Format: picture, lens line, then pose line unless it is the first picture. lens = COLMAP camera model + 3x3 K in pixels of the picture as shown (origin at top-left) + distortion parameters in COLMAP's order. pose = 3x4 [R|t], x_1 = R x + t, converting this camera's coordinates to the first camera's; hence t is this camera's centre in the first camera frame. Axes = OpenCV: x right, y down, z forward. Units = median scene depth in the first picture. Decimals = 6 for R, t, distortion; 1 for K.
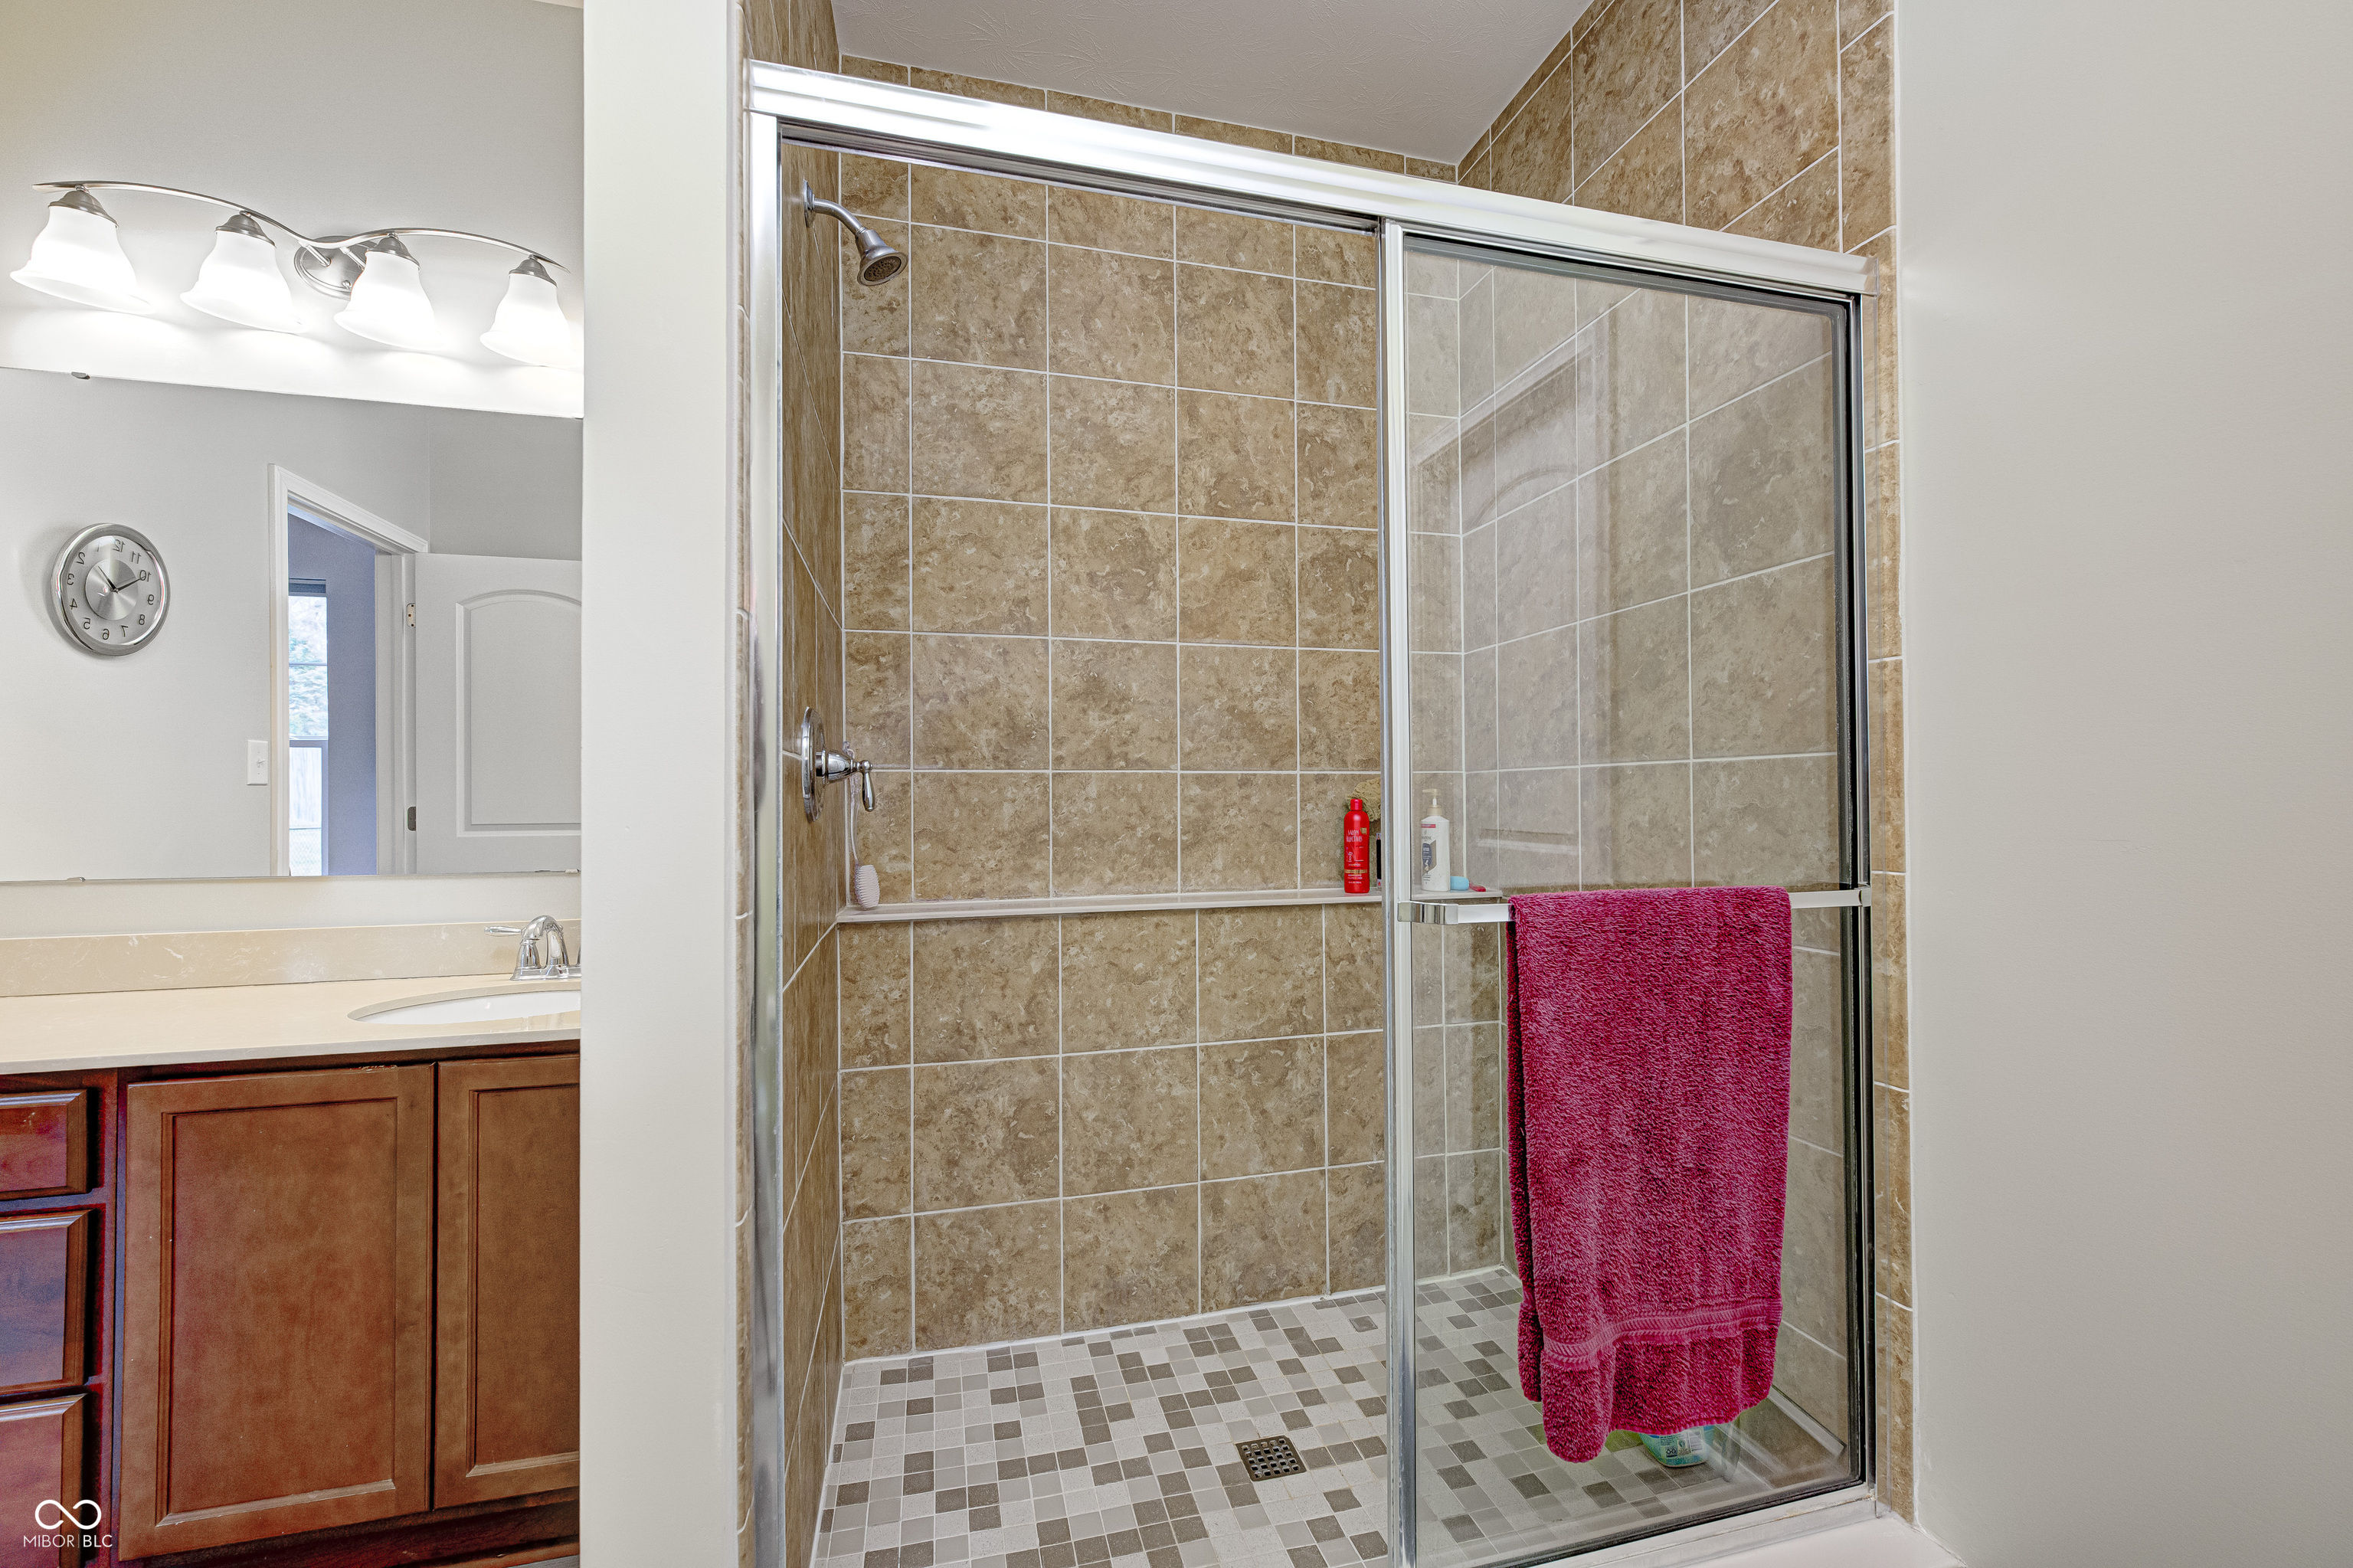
lens RADIAL K [[948.3, 0, 1177.0], [0, 948.3, 787.9], [0, 0, 1]] dist [-0.004453, 0.000883]
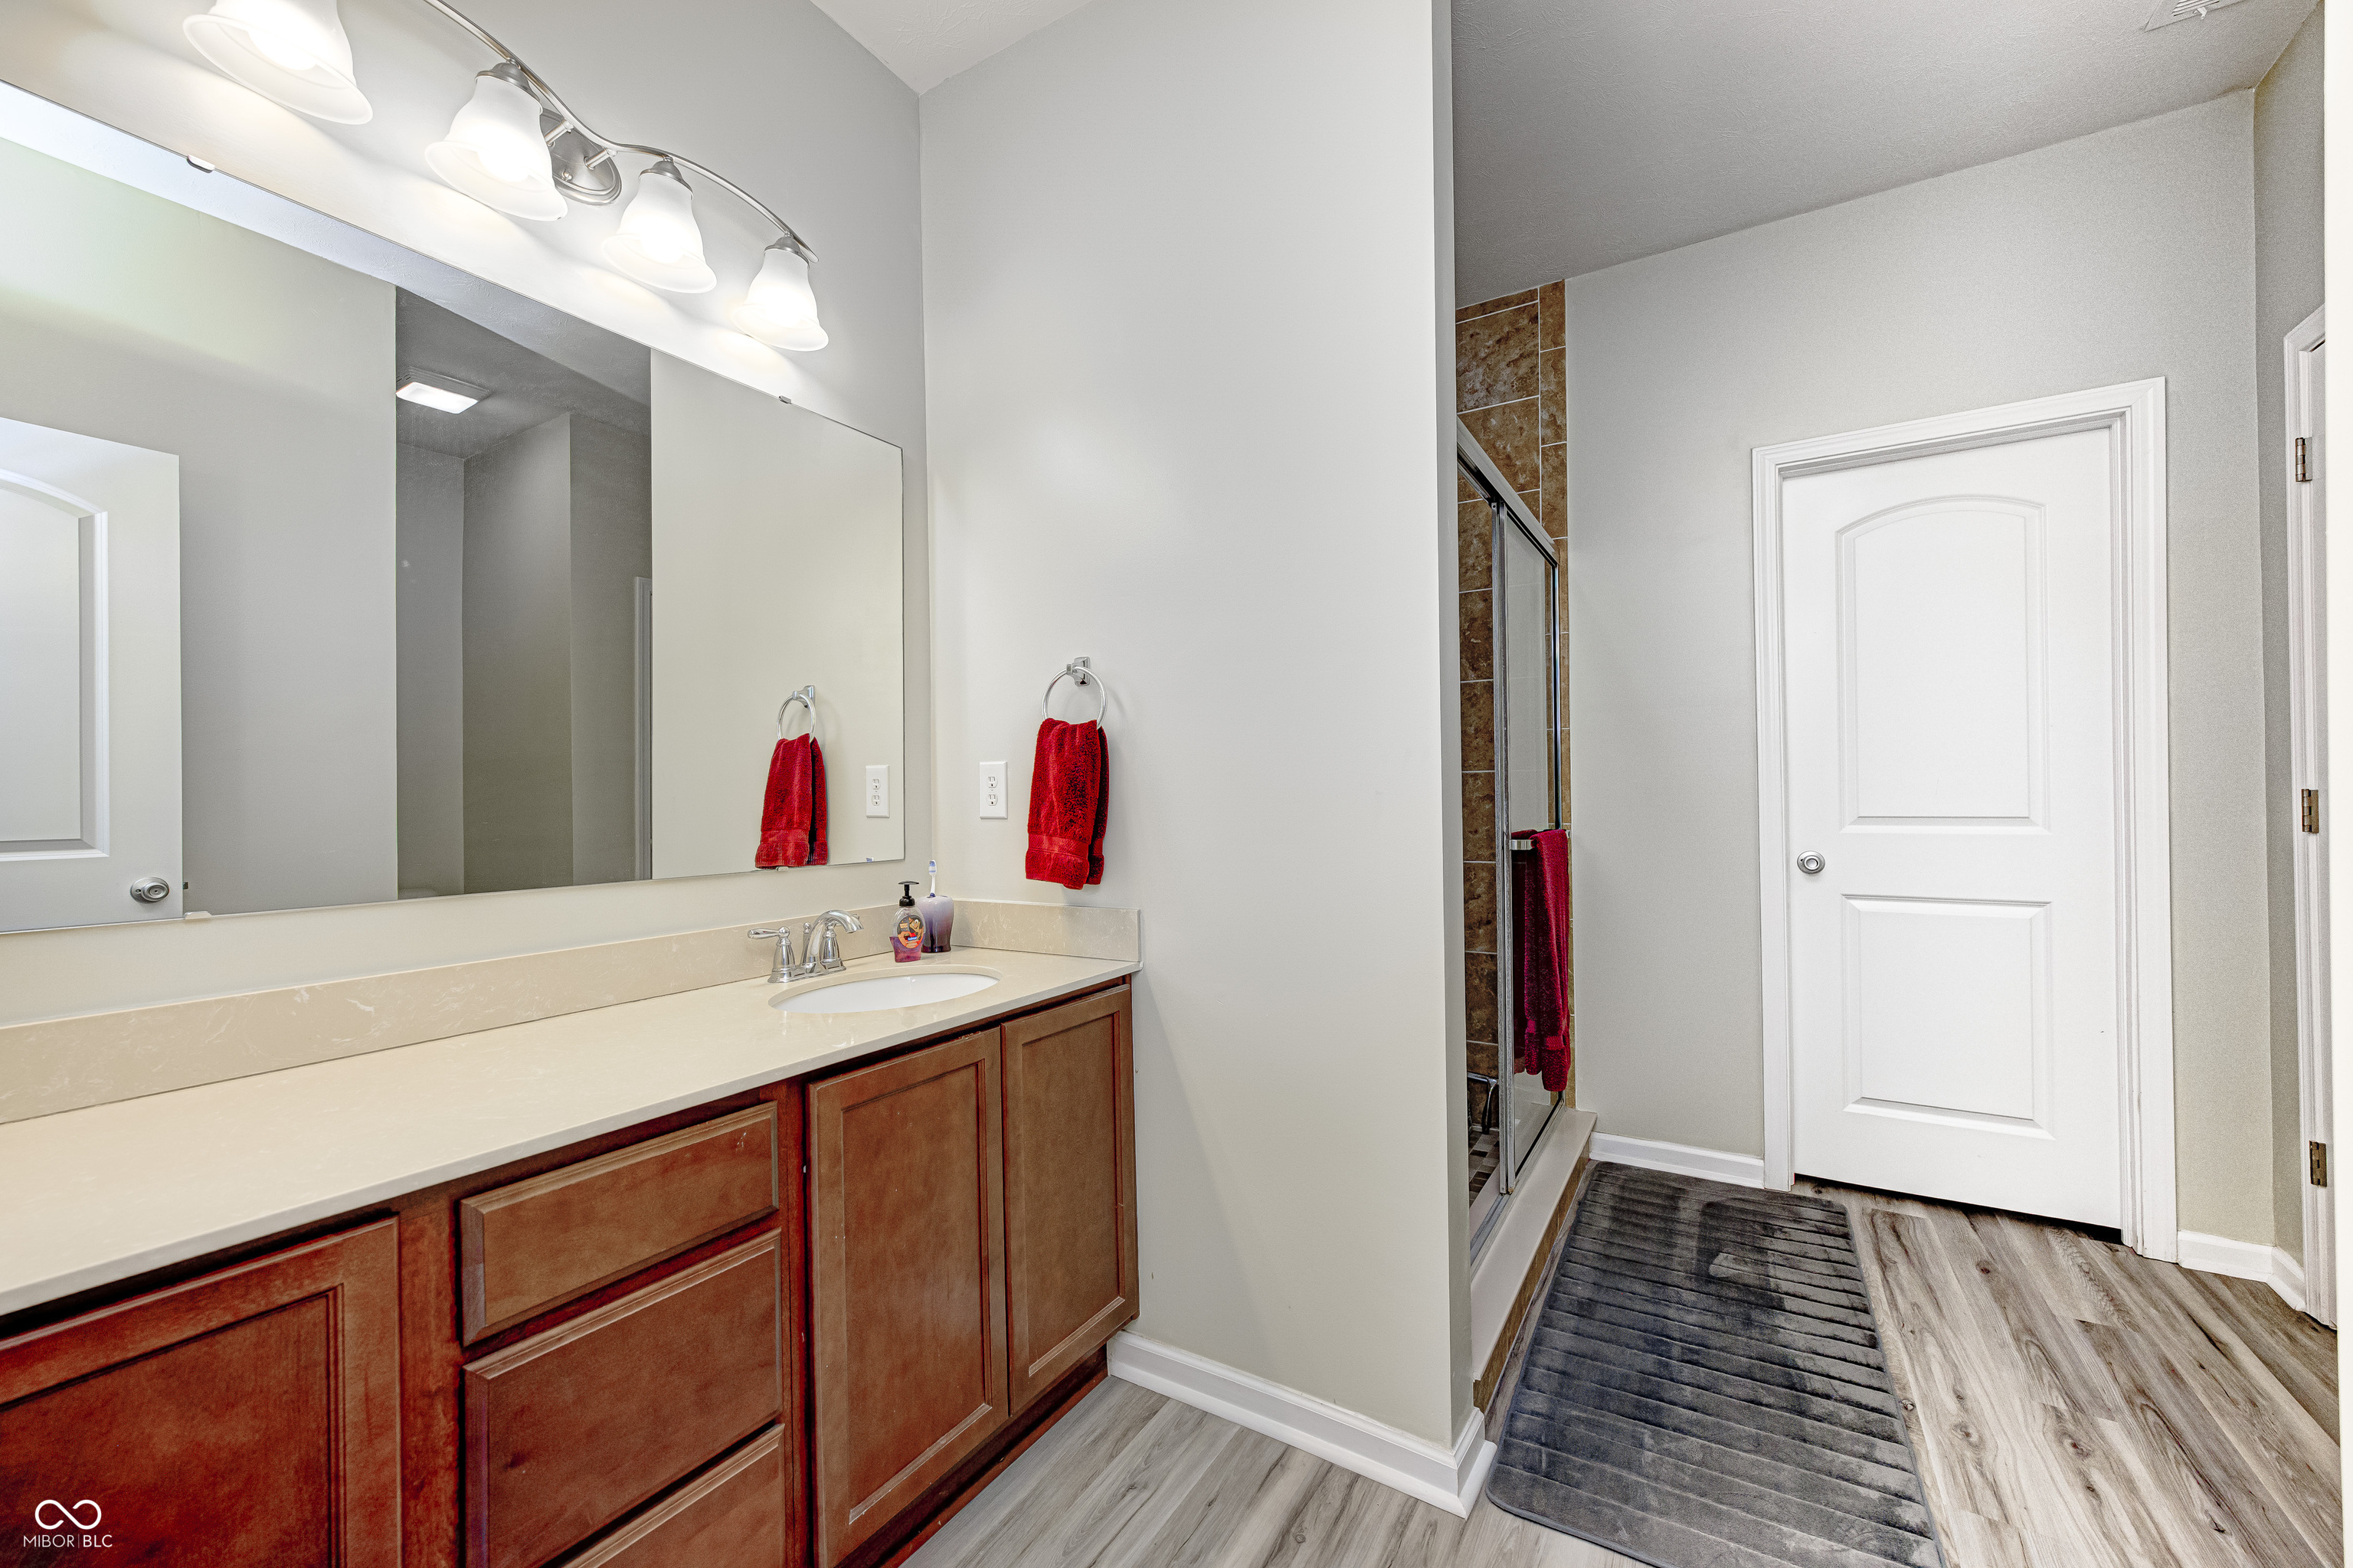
lens RADIAL K [[924.7, 0, 1178.3], [0, 924.7, 785.4], [0, 0, 1]] dist [-0.001710, -0.000010]
pose [[0.722299, 0.004491, 0.691567, -1.431961], [-0.000492, 0.999982, -0.005981, 0.010232], [-0.691581, 0.003980, 0.722288, 0.052754]]
